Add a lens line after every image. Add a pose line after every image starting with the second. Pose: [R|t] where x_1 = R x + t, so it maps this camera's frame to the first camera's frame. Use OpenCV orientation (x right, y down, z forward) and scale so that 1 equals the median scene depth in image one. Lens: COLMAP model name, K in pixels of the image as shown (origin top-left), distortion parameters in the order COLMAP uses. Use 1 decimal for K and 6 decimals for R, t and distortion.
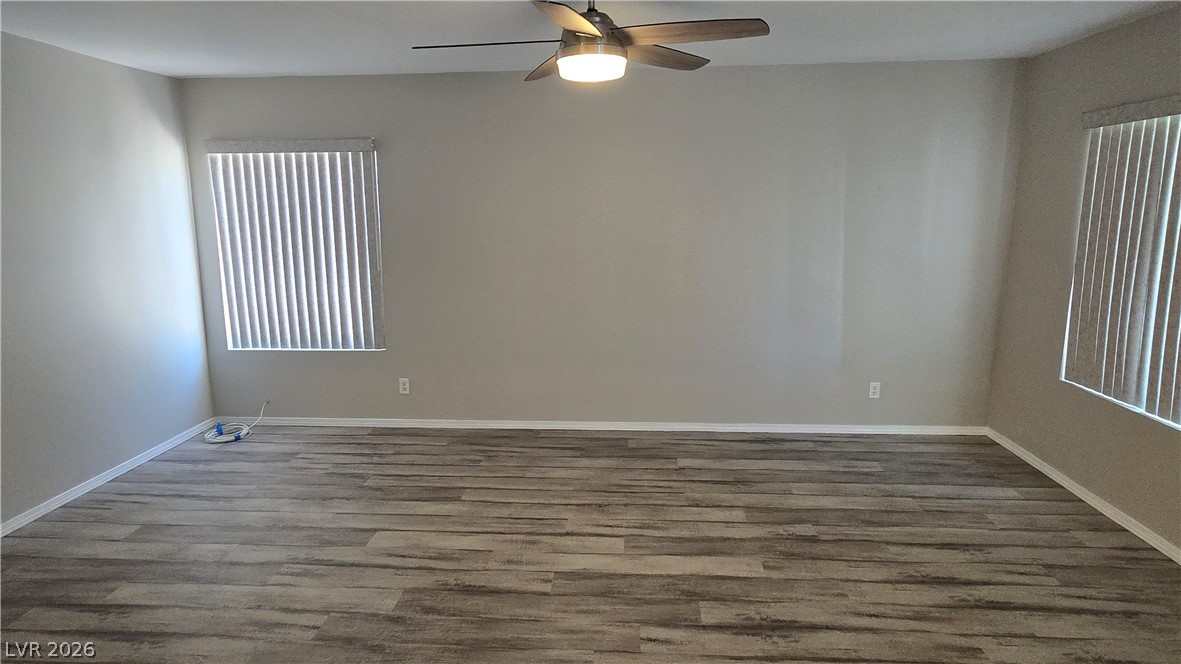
lens RADIAL K [[702.1, 0, 579.6], [0, 702.1, 328.8], [0, 0, 1]] dist [-0.025058, -0.002000]
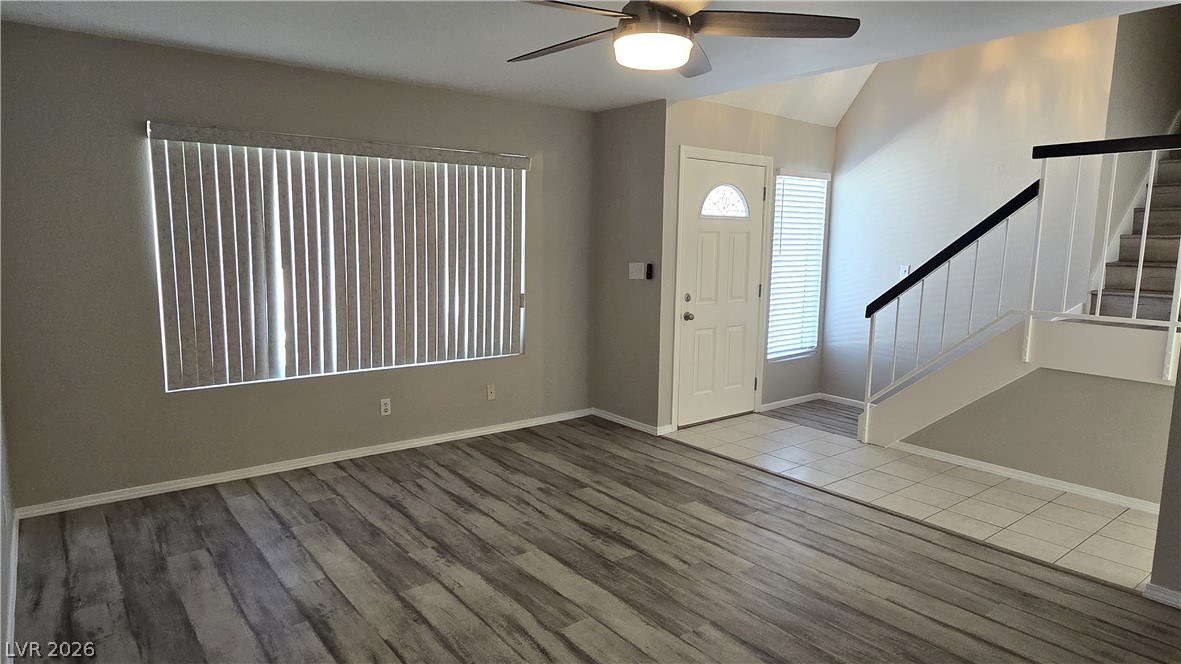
lens RADIAL K [[702.1, 0, 580.5], [0, 702.1, 335.0], [0, 0, 1]] dist [-0.025058, -0.002000]
pose [[-0.674916, -0.101123, 0.730932, -0.507582], [0.125272, 0.960484, 0.248552, -0.216138], [-0.727183, 0.259317, -0.635578, 1.447185]]
